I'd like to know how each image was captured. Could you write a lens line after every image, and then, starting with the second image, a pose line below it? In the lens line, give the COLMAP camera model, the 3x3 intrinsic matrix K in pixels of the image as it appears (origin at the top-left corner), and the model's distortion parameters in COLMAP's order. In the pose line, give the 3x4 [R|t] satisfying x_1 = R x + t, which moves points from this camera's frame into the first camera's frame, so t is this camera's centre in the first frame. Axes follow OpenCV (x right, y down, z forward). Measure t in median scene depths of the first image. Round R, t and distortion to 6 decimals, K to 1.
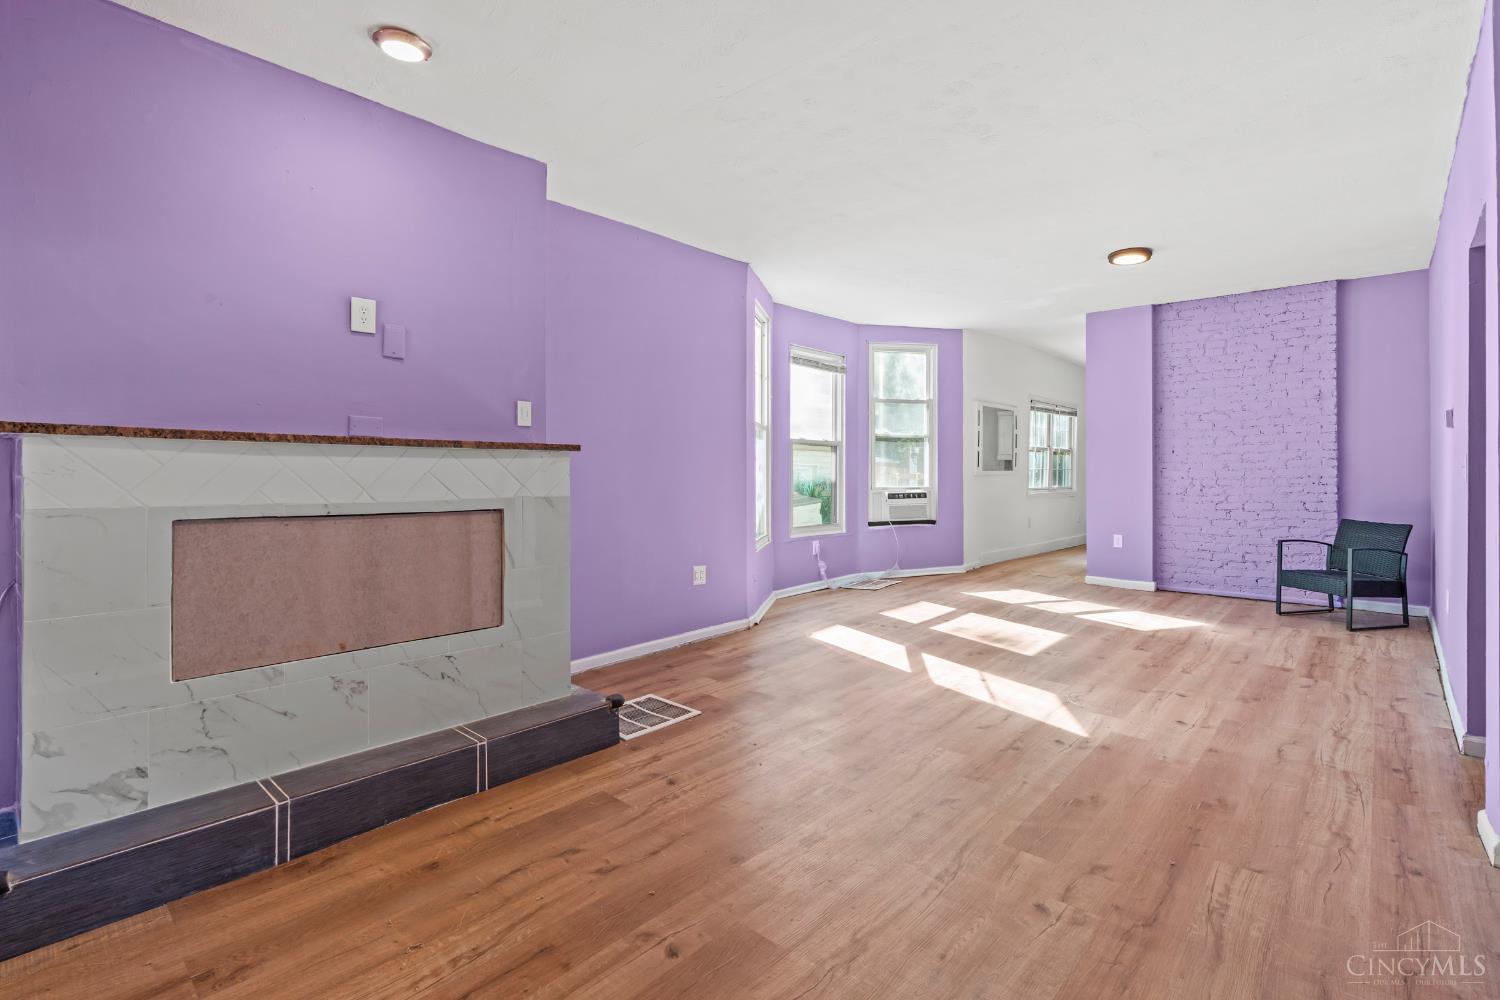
lens RADIAL K [[685.7, 0, 754.6], [0, 685.7, 499.2], [0, 0, 1]] dist [-0.003264, 0.000958]
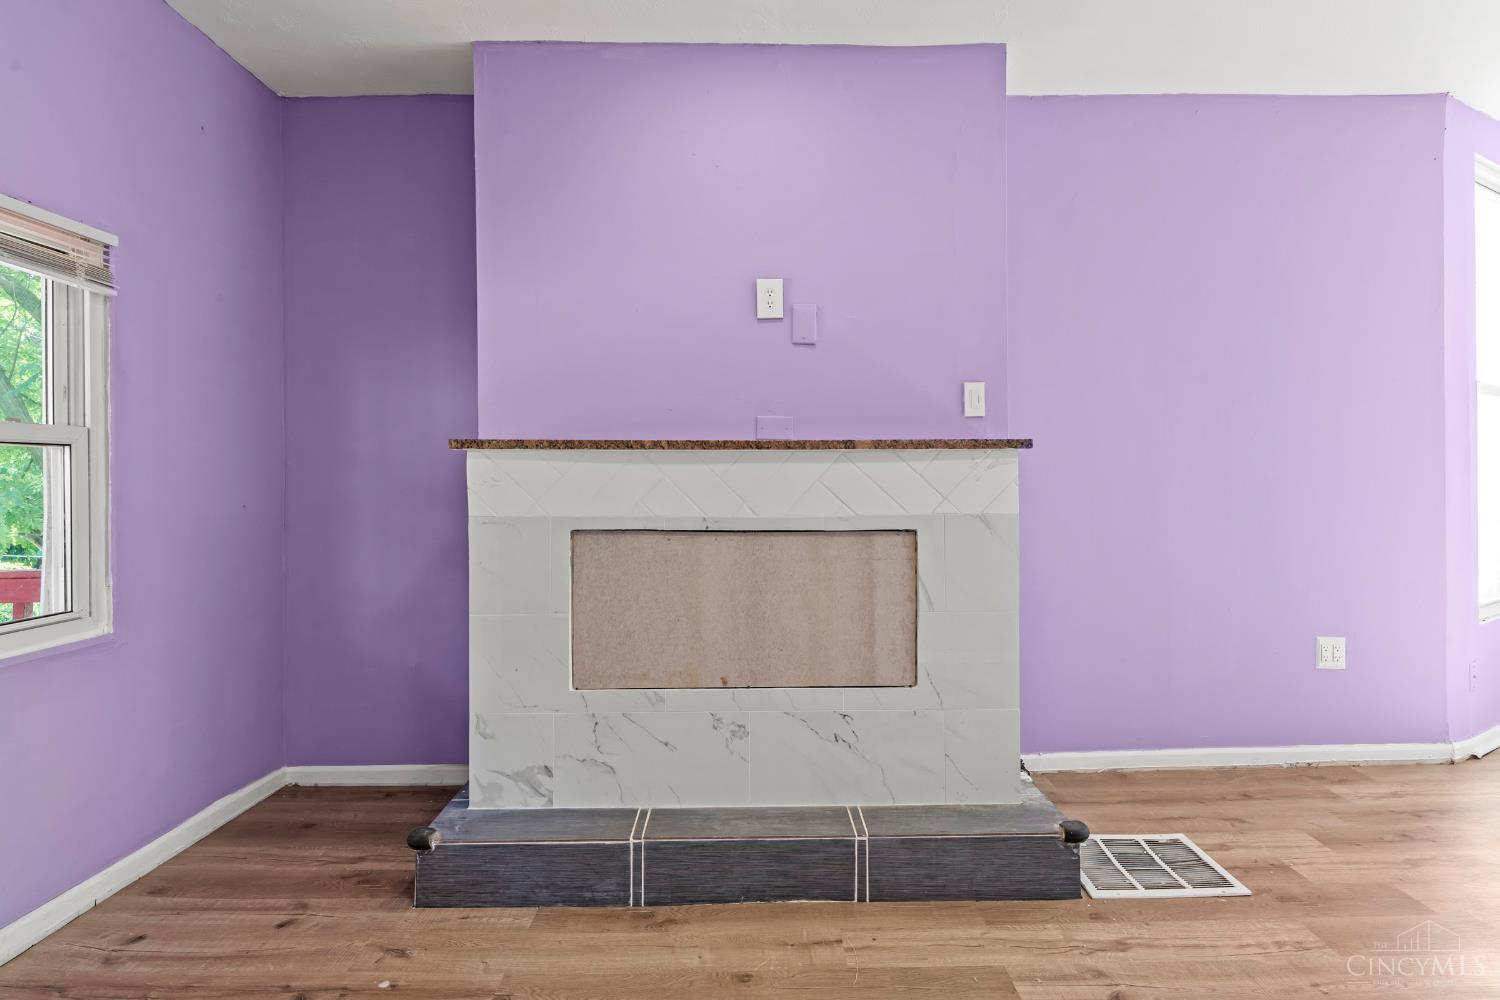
lens RADIAL K [[843.3, 0, 750.1], [0, 843.3, 508.7], [0, 0, 1]] dist [-0.005375, 0.001607]
pose [[0.685789, 0.016745, -0.727608, 0.195715], [-0.021189, 0.999771, 0.003037, -0.008427], [0.727492, 0.013334, 0.685986, 0.276454]]
